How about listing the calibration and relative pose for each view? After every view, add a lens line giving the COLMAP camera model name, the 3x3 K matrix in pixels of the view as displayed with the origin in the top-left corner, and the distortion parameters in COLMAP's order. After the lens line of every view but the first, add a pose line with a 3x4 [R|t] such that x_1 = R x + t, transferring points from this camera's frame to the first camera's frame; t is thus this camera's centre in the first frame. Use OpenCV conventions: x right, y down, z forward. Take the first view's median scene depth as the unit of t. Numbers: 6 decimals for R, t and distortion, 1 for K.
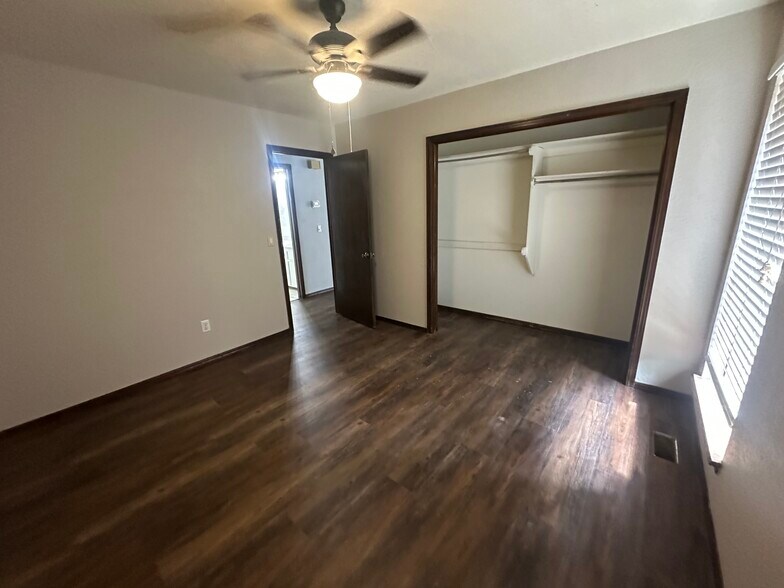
lens RADIAL K [[313.0, 0, 392.5], [0, 313.0, 292.1], [0, 0, 1]] dist [-0.002231, -0.000152]
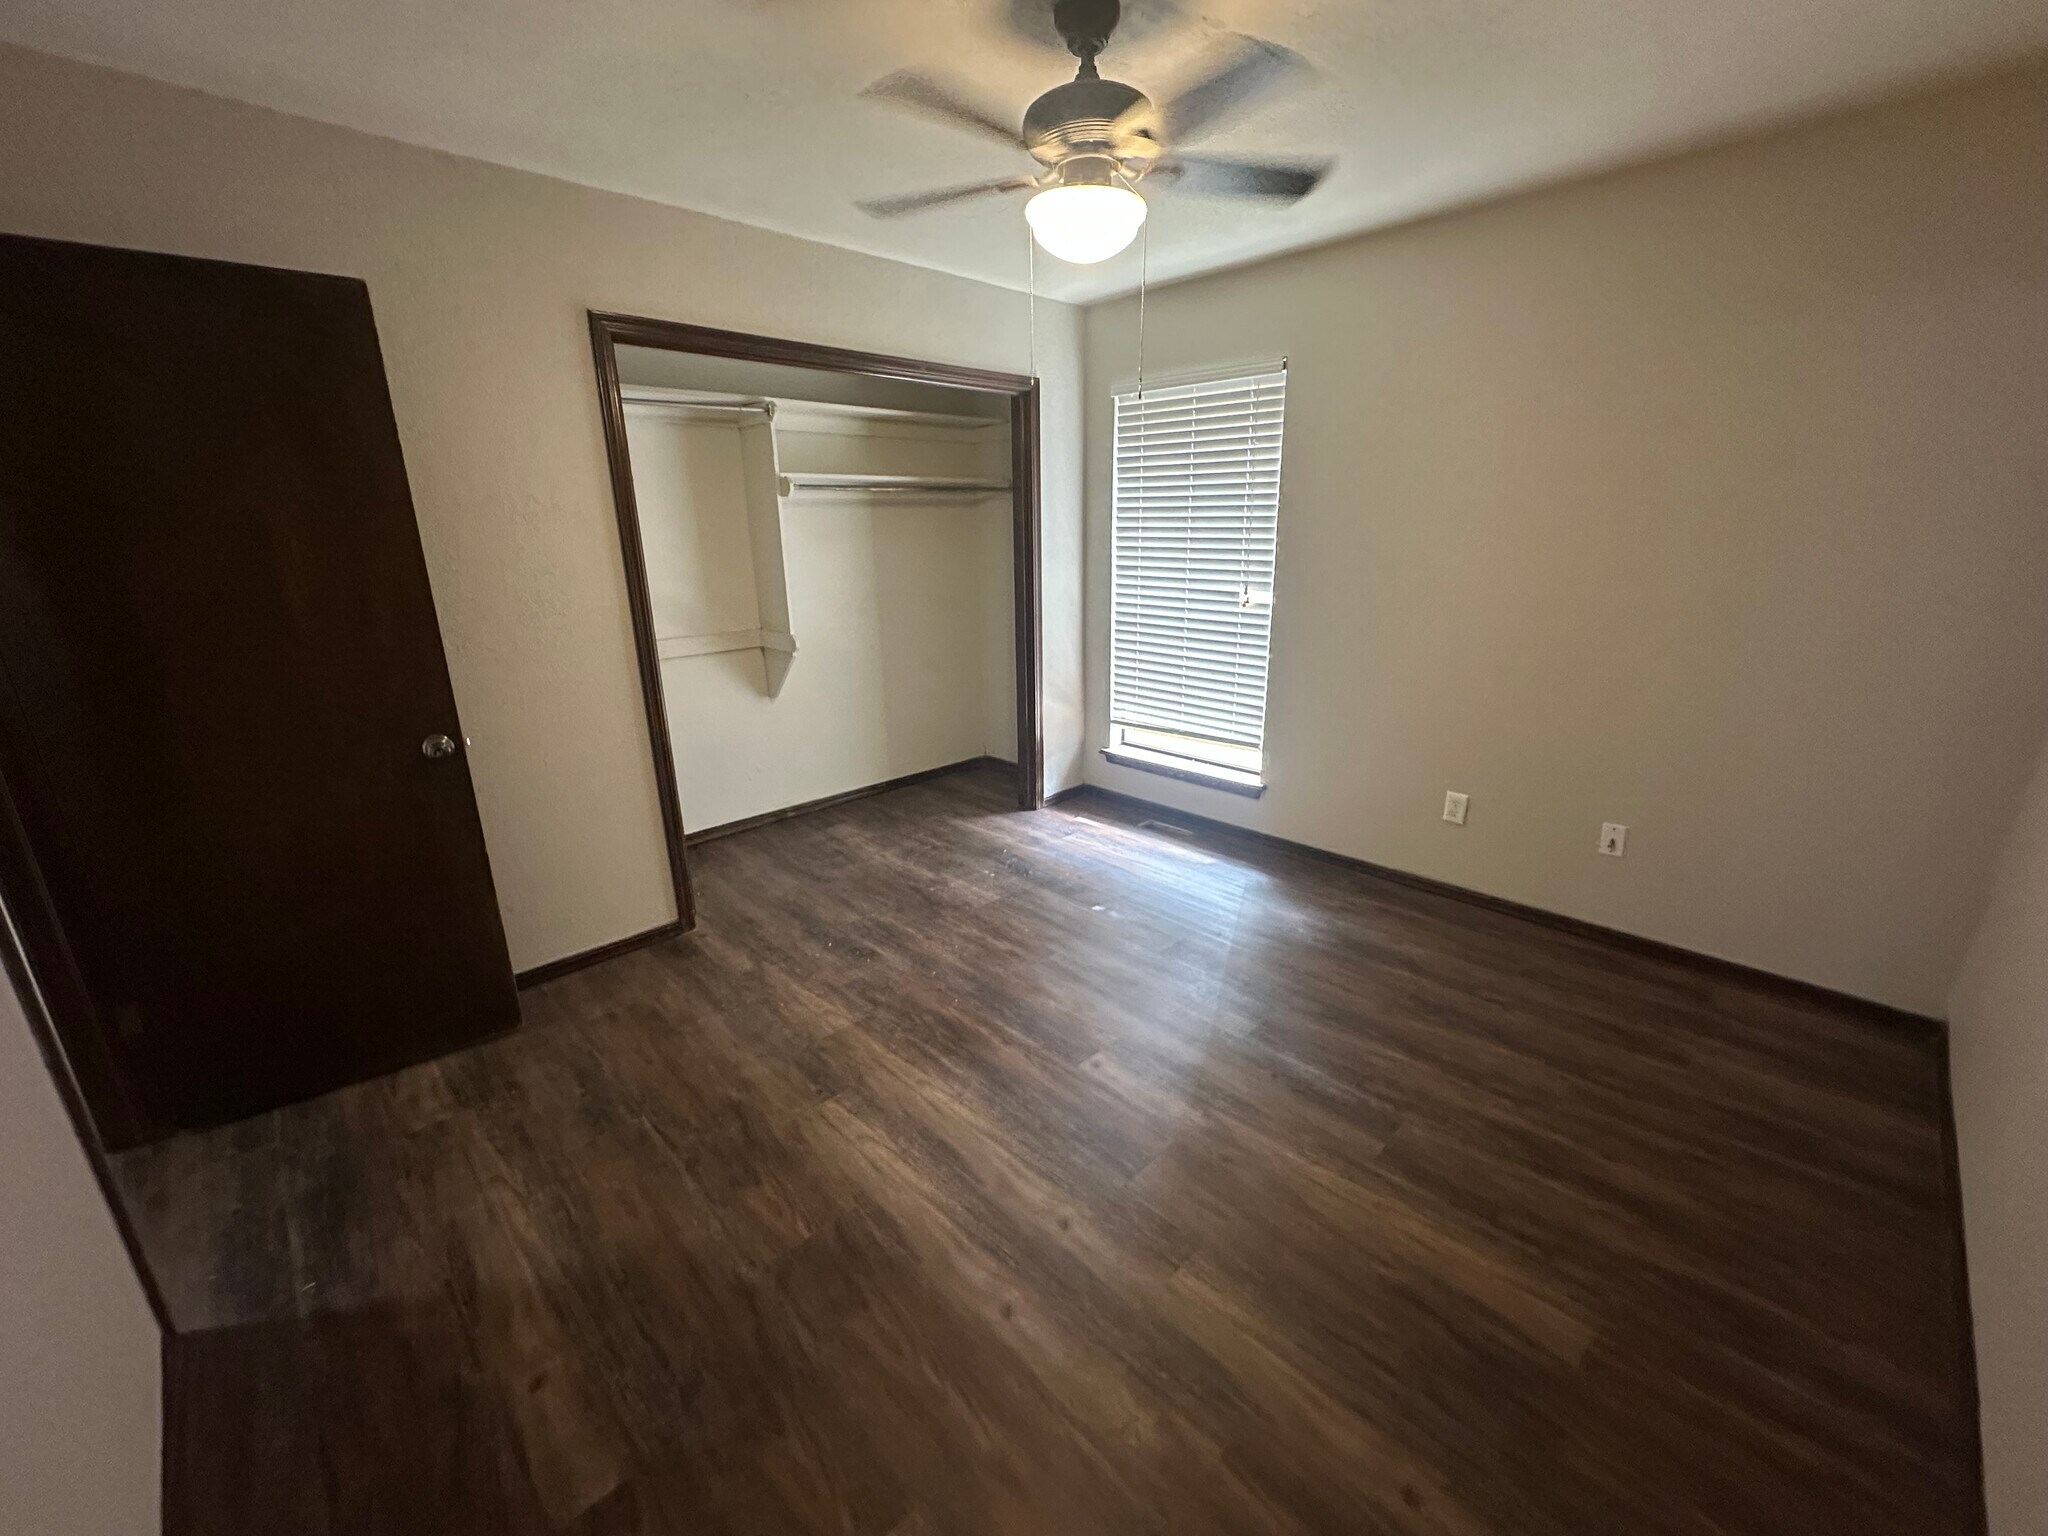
lens RADIAL K [[817.7, 0, 1025.3], [0, 817.7, 762.9], [0, 0, 1]] dist [-0.002231, -0.000152]
pose [[0.113397, -0.253210, 0.960742, -0.802094], [0.269634, 0.938533, 0.215531, -0.156340], [-0.956263, 0.234608, 0.174701, 0.630100]]
